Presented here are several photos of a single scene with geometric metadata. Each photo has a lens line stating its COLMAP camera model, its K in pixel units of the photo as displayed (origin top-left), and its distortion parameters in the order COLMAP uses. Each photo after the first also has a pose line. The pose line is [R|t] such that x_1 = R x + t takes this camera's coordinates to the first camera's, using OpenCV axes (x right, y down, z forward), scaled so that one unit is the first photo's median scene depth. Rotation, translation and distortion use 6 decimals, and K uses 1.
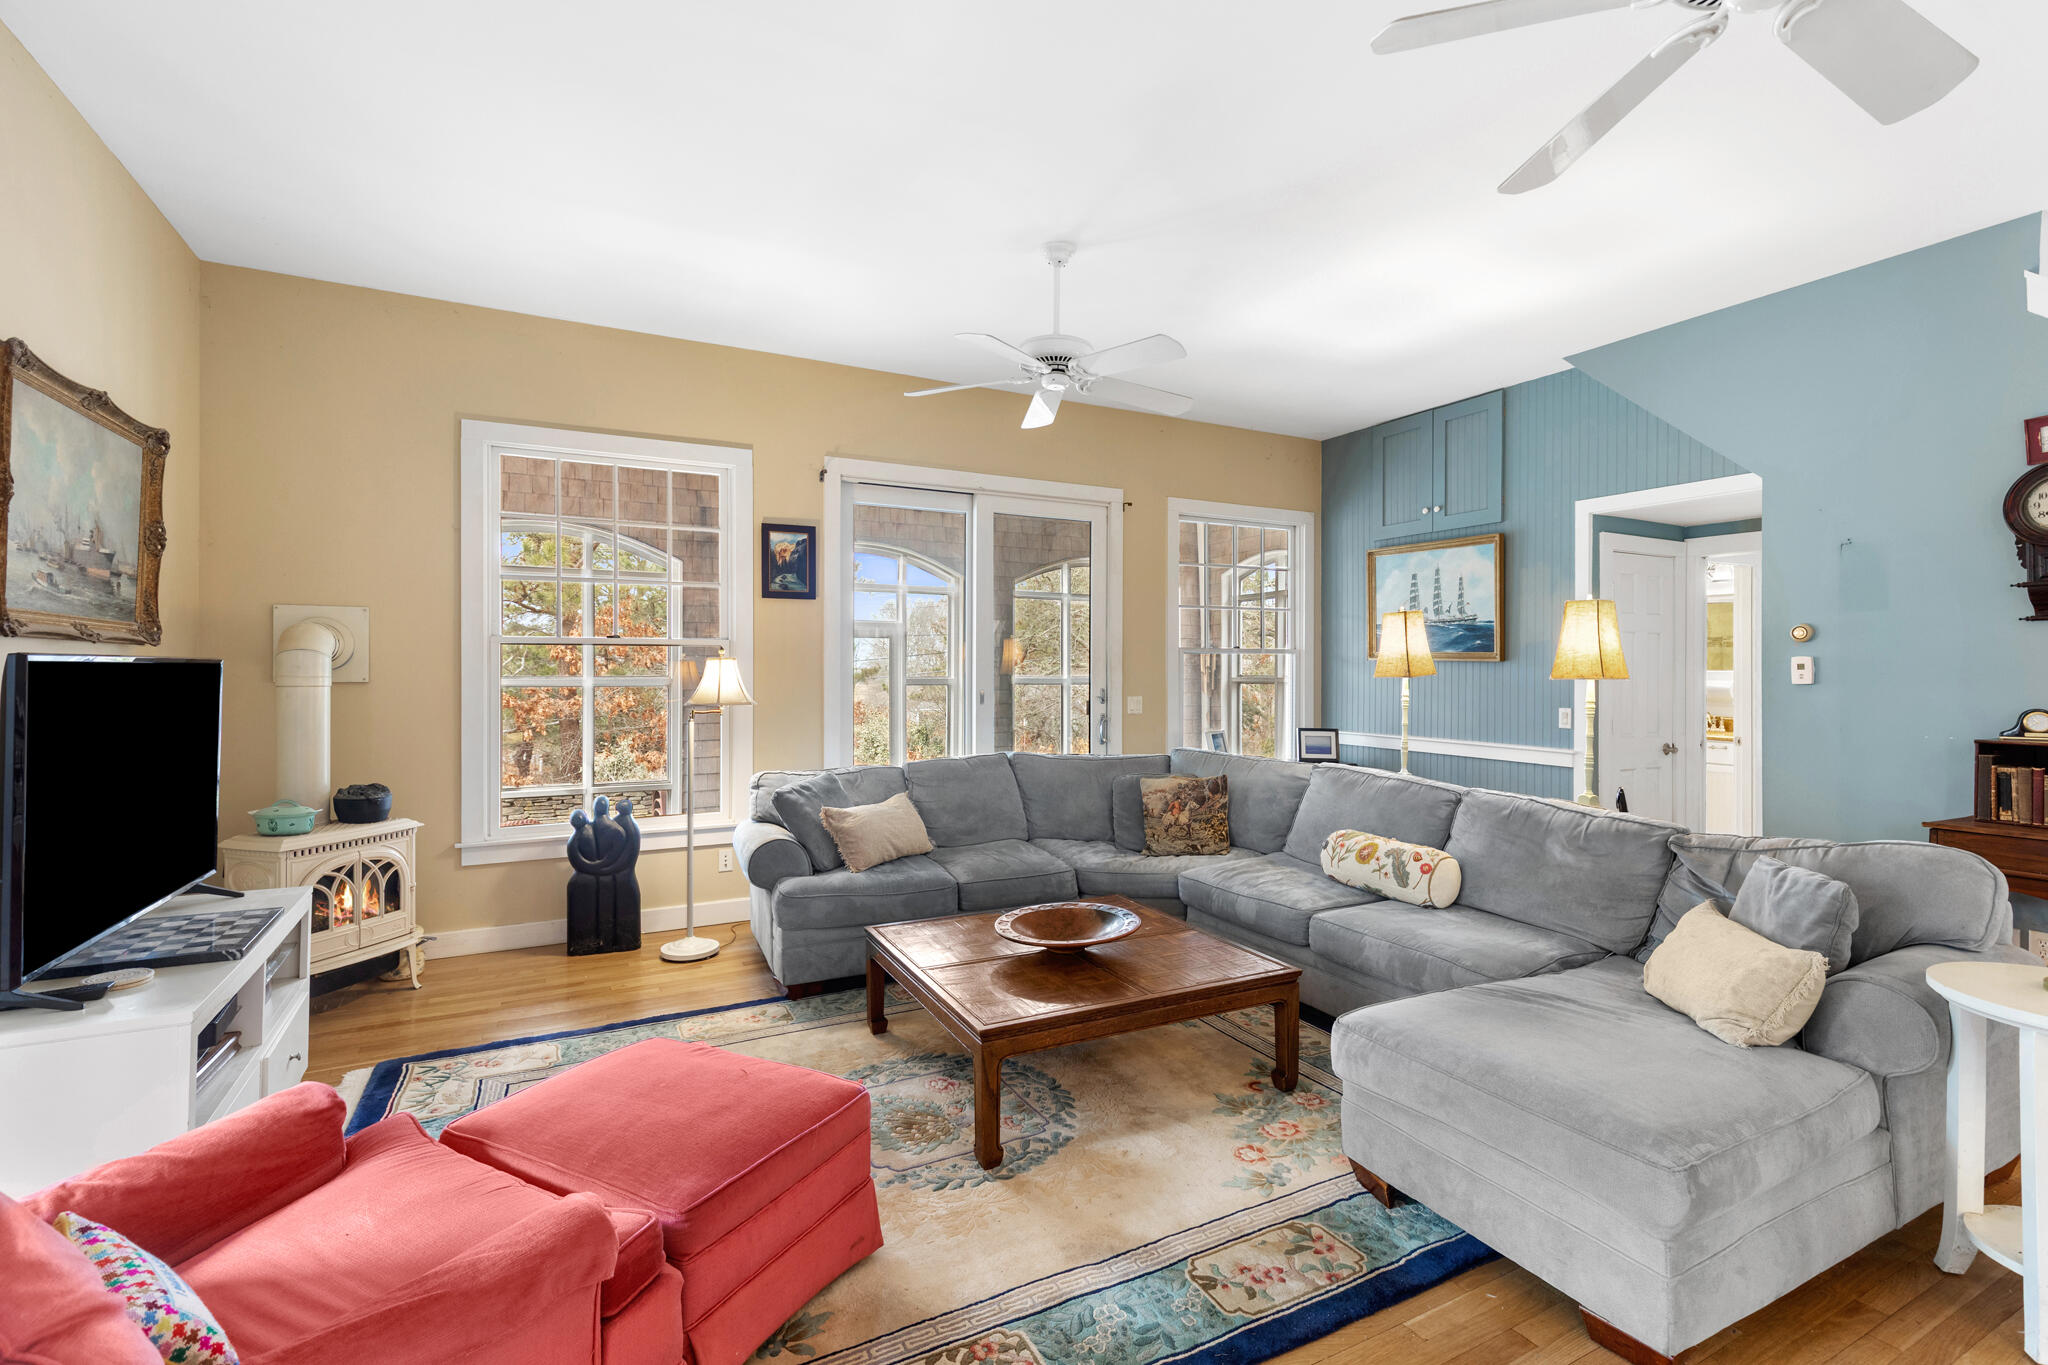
lens RADIAL K [[928.0, 0, 1018.9], [0, 928.0, 668.7], [0, 0, 1]] dist [0.009561, -0.001803]
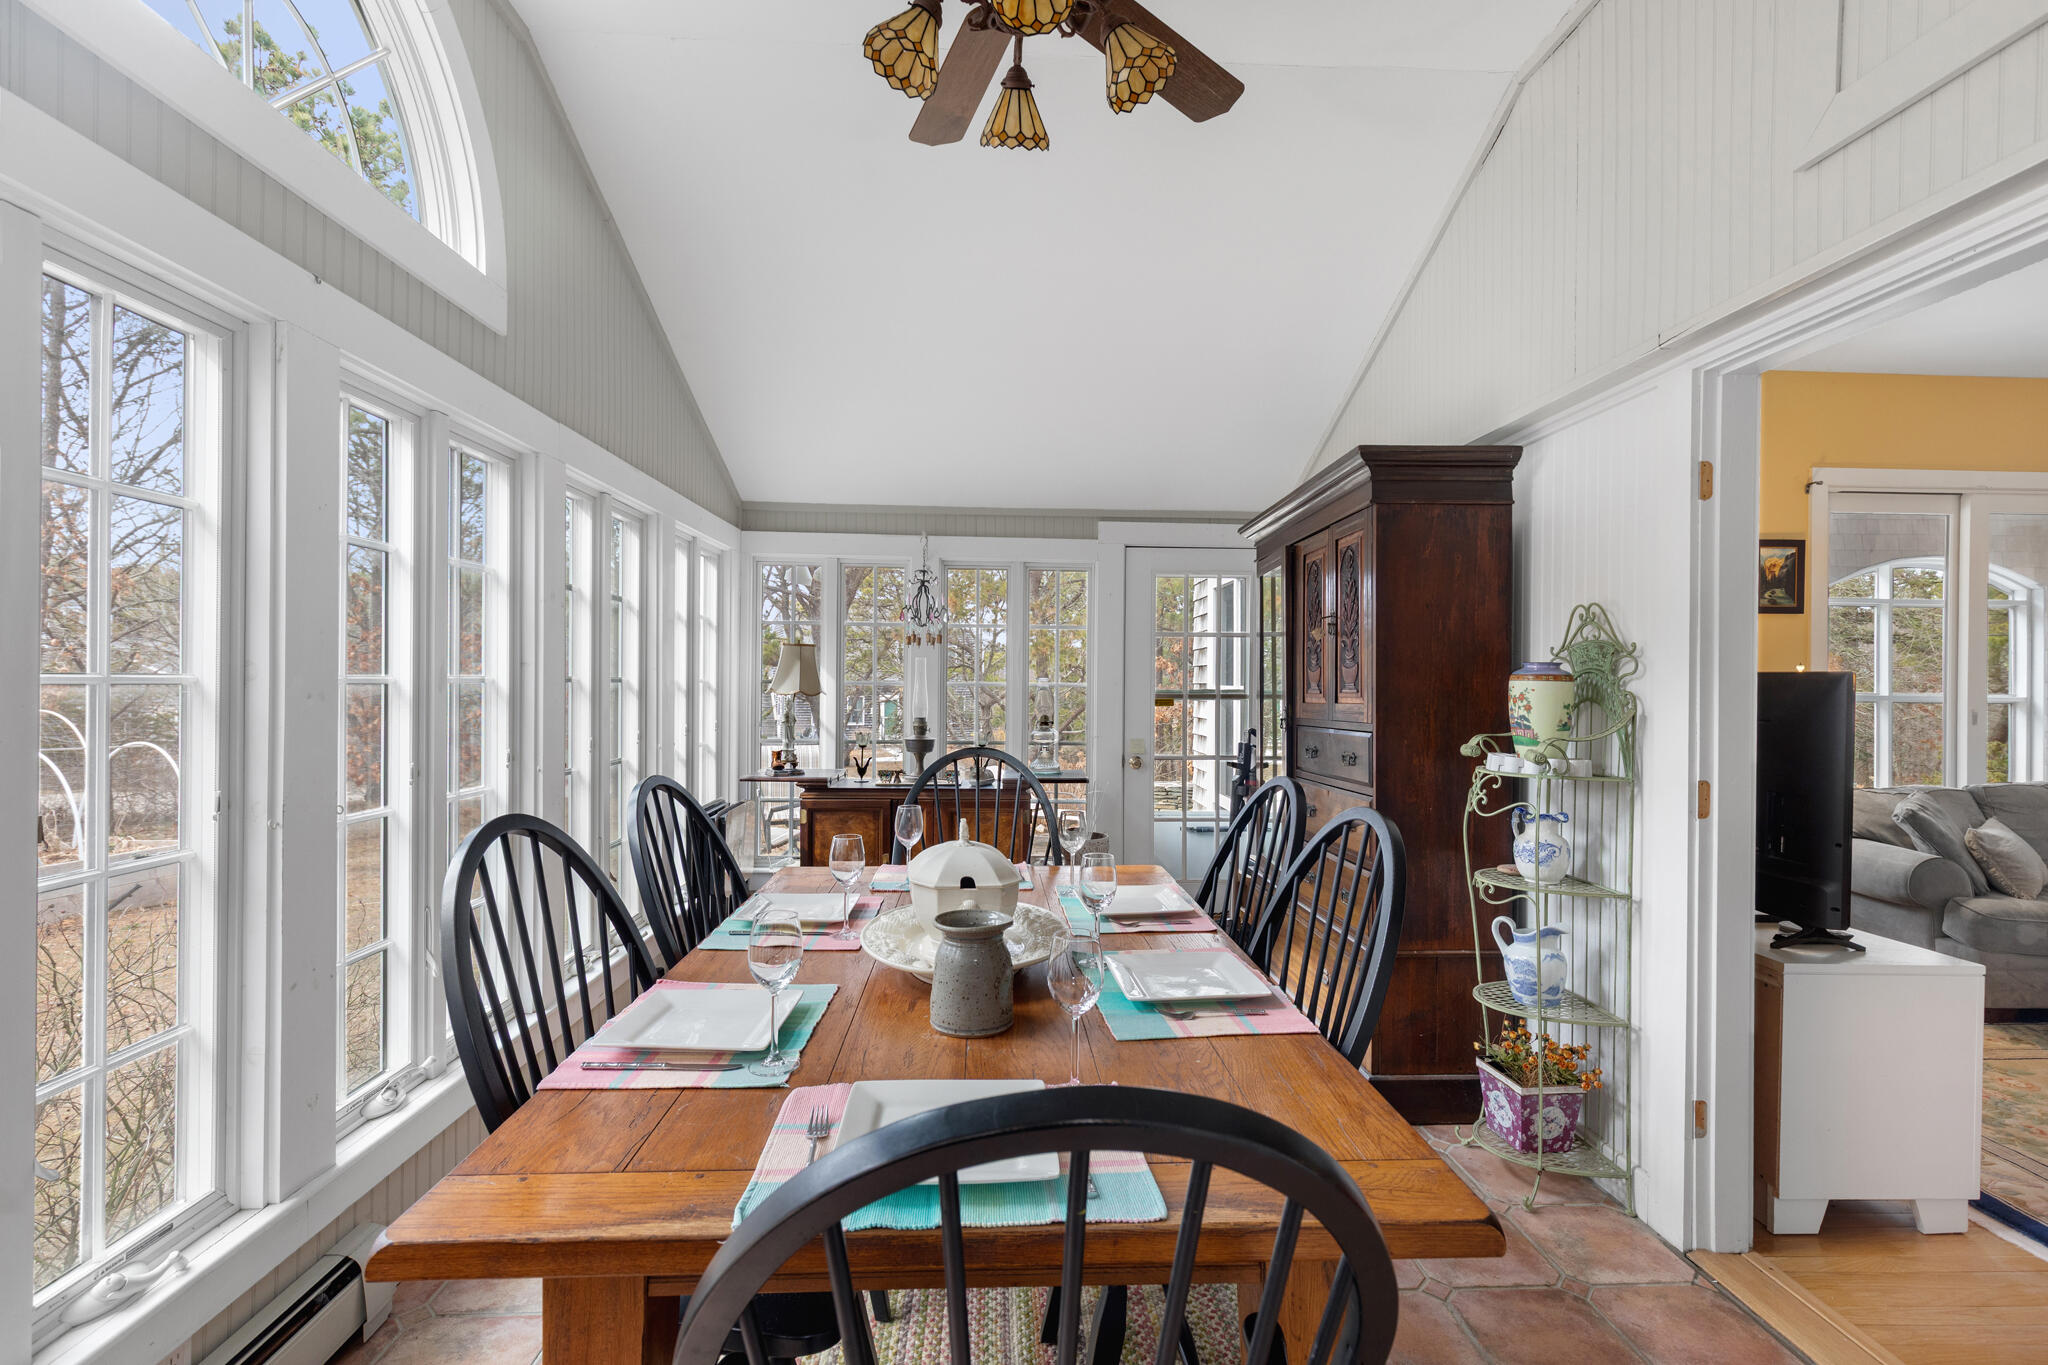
lens RADIAL K [[928.0, 0, 1028.3], [0, 928.0, 676.0], [0, 0, 1]] dist [0.009561, -0.001803]
pose [[0.904832, 0.006086, -0.425726, -0.690835], [-0.007930, 0.999965, -0.002559, -0.000054], [0.425696, 0.005692, 0.904848, -0.307717]]
